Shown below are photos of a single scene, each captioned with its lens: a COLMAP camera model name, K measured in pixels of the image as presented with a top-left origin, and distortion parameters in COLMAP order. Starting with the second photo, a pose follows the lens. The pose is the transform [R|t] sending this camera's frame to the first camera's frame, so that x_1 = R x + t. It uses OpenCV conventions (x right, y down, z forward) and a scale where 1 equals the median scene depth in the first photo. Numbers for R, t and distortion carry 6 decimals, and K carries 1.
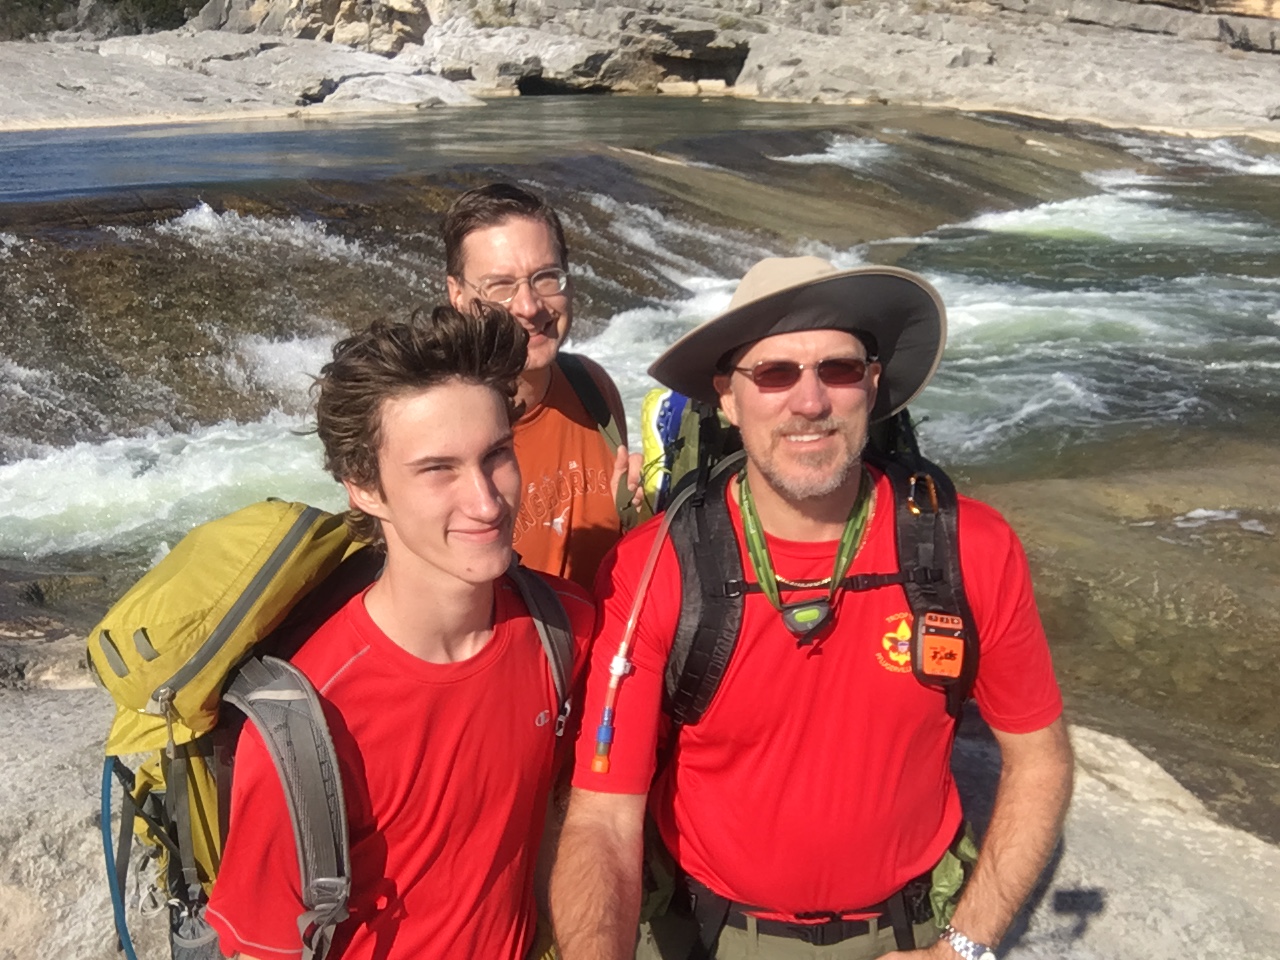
lens RADIAL K [[1149.2, 0, 640.0], [0, 1149.2, 480.0], [0, 0, 1]] dist [0.018539, -0.063188]
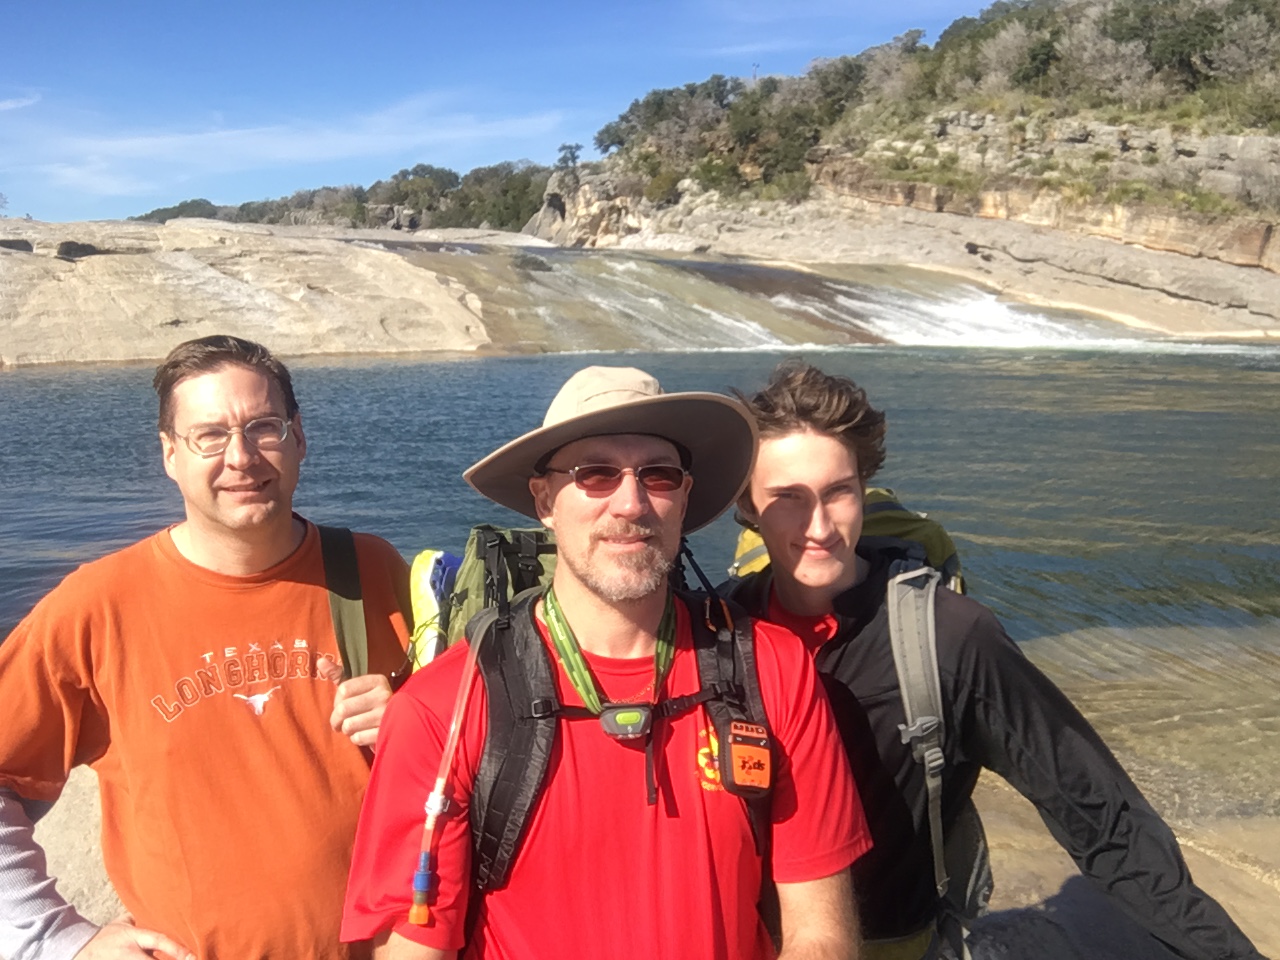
lens RADIAL K [[1155.9, 0, 649.1], [0, 1155.9, 493.3], [0, 0, 1]] dist [0.036106, -0.093278]
pose [[0.950166, 0.068707, -0.304077, 0.306242], [-0.121878, 0.979648, -0.159486, 0.190640], [0.286931, 0.188598, 0.939202, -0.394831]]
